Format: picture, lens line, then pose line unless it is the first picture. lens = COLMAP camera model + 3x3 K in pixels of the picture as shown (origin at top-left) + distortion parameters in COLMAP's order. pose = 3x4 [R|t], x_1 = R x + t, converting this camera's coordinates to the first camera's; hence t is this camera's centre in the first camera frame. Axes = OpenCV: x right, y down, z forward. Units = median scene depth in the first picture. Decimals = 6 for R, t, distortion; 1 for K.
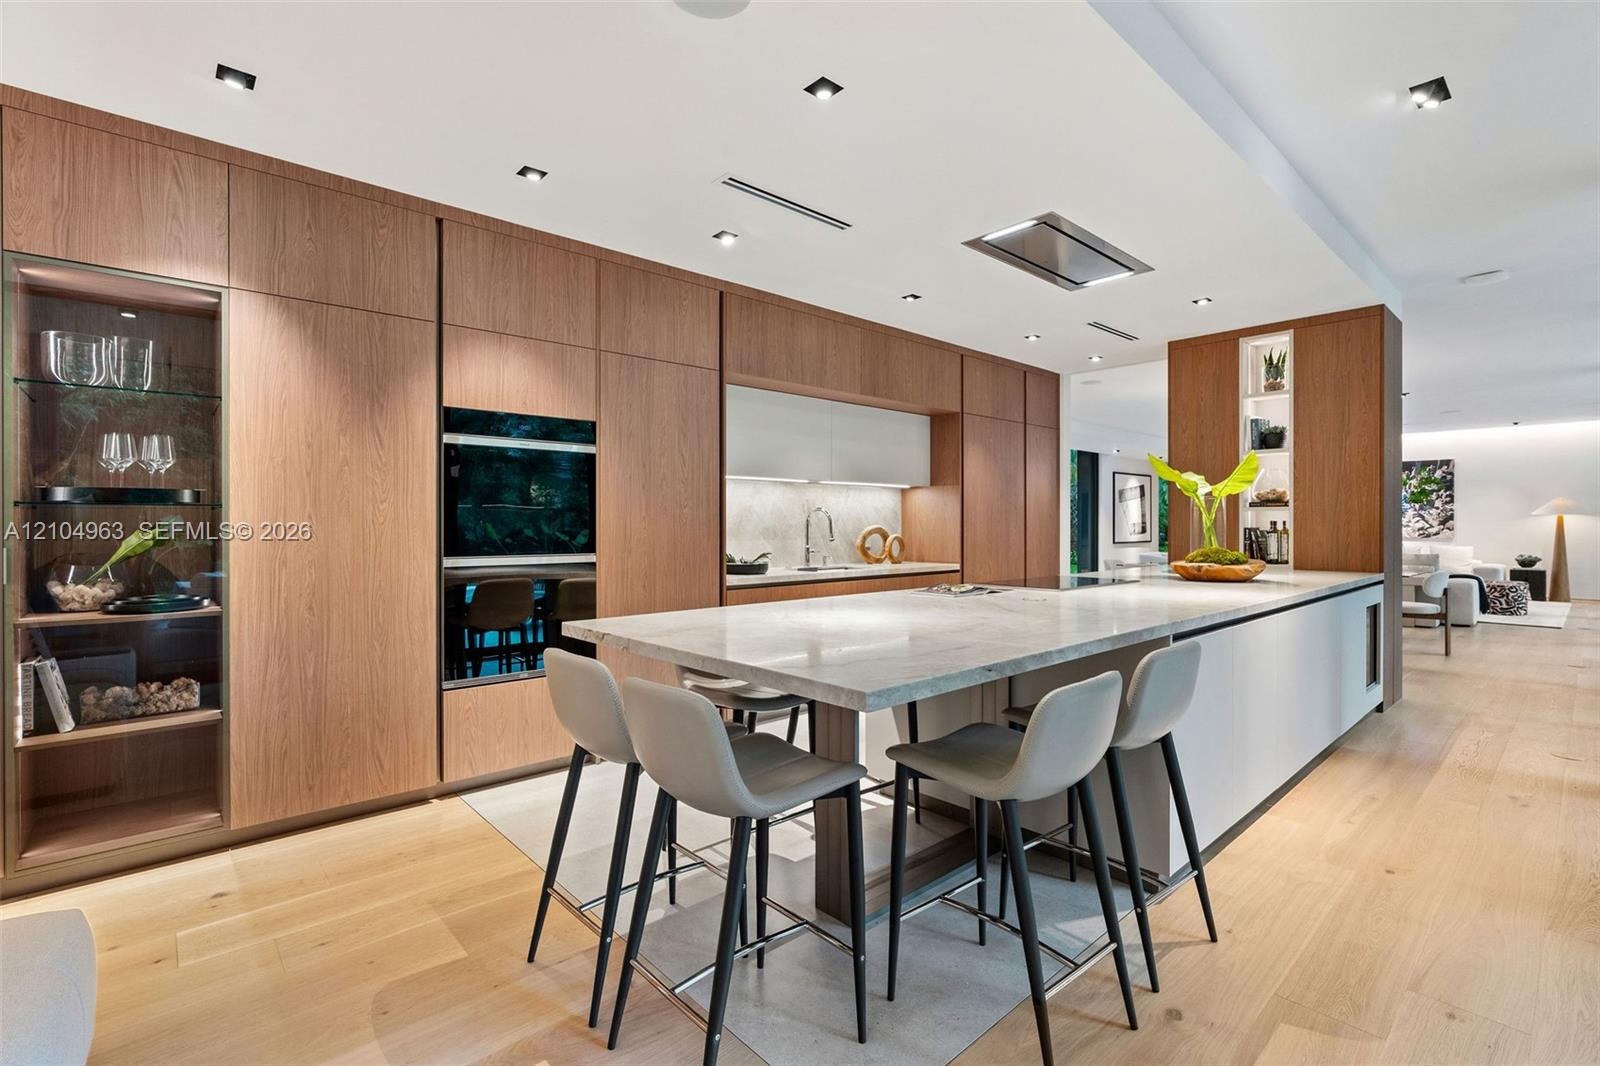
lens RADIAL K [[731.9, 0, 805.0], [0, 731.9, 529.3], [0, 0, 1]] dist [-0.012425, 0.000699]
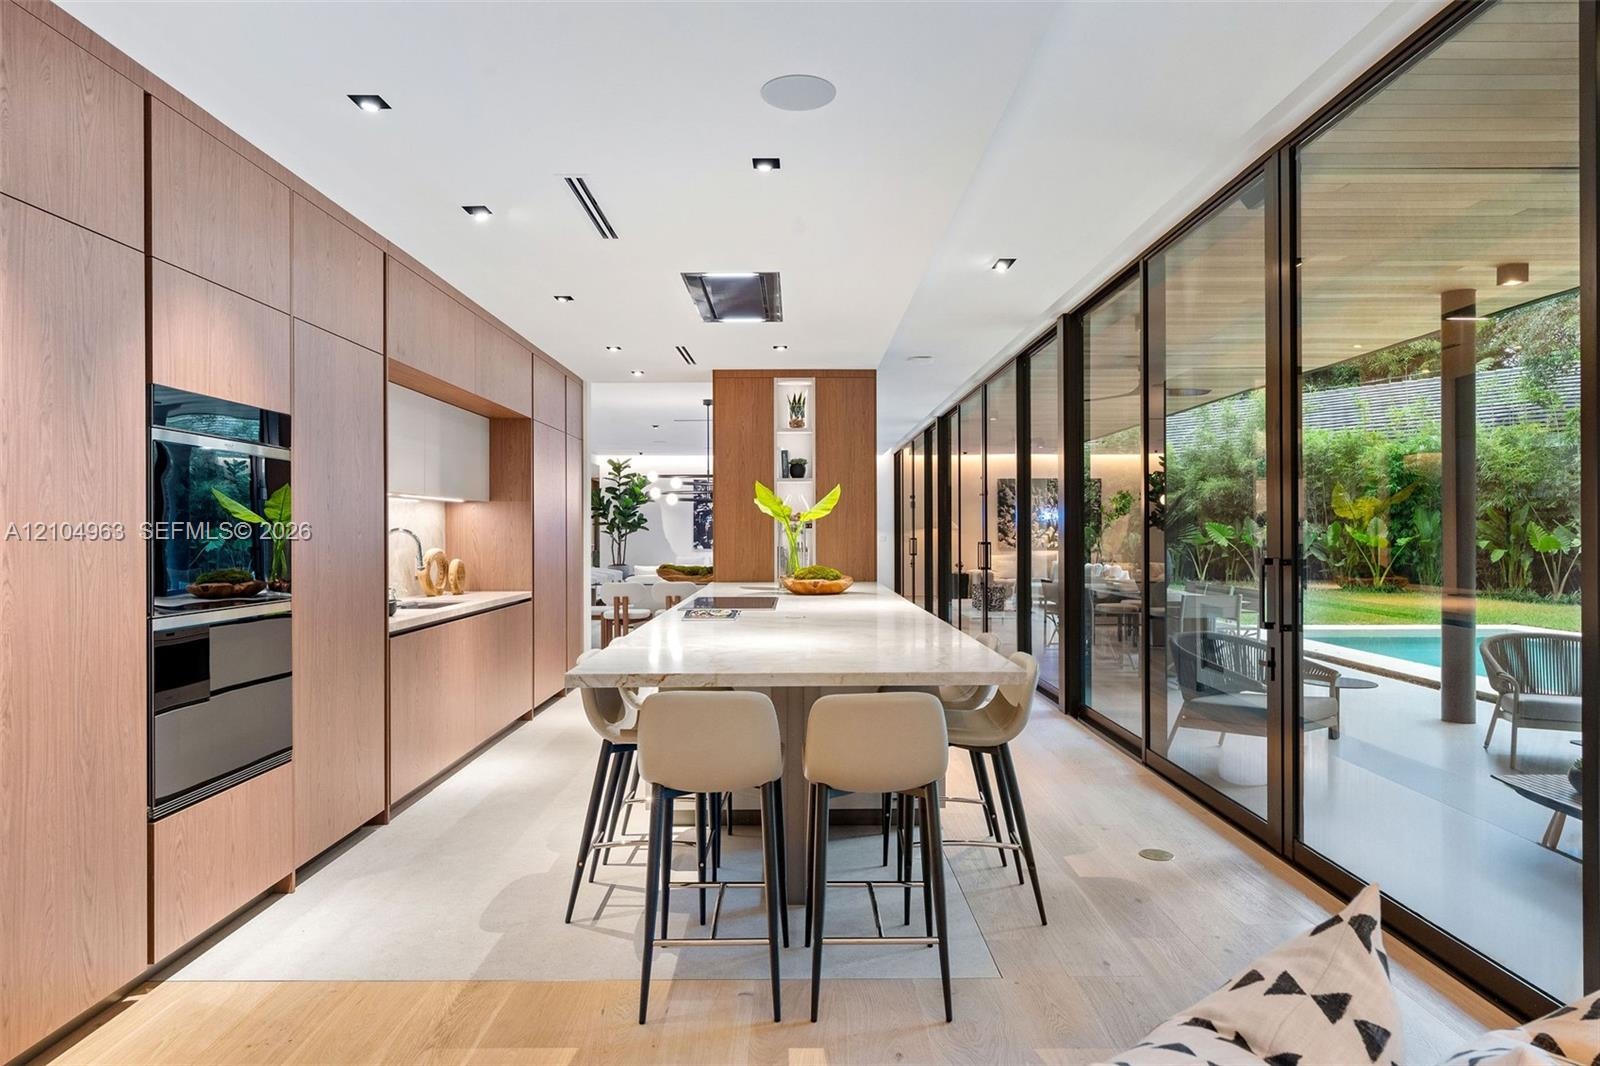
lens RADIAL K [[950.4, 0, 794.9], [0, 950.4, 536.4], [0, 0, 1]] dist [0.000308, 0.003956]
pose [[0.665109, -0.004103, 0.746735, -0.470819], [0.005342, 0.999985, 0.000737, -0.018975], [-0.746727, 0.003499, 0.665121, 0.005539]]
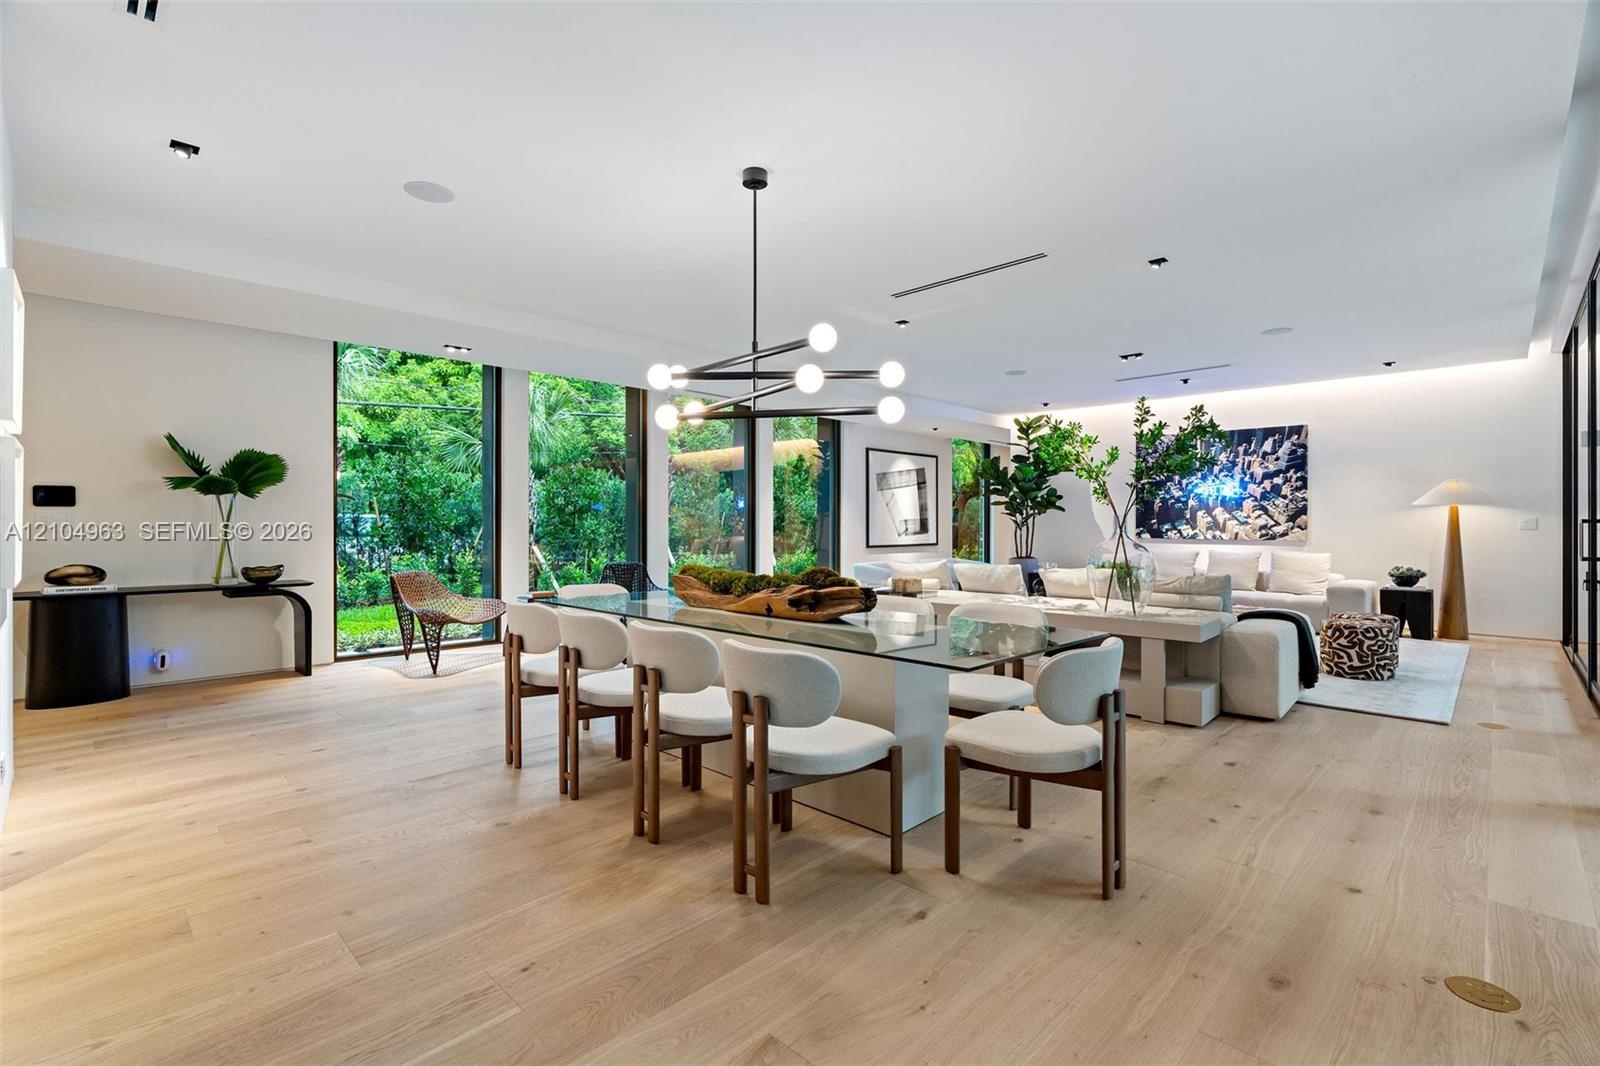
lens RADIAL K [[731.9, 0, 792.9], [0, 731.9, 521.8], [0, 0, 1]] dist [-0.012425, 0.000699]
pose [[0.998313, 0.002271, 0.058015, 0.825795], [-0.001740, 0.999956, -0.009209, 0.003371], [-0.058033, 0.009093, 0.998273, 0.765308]]
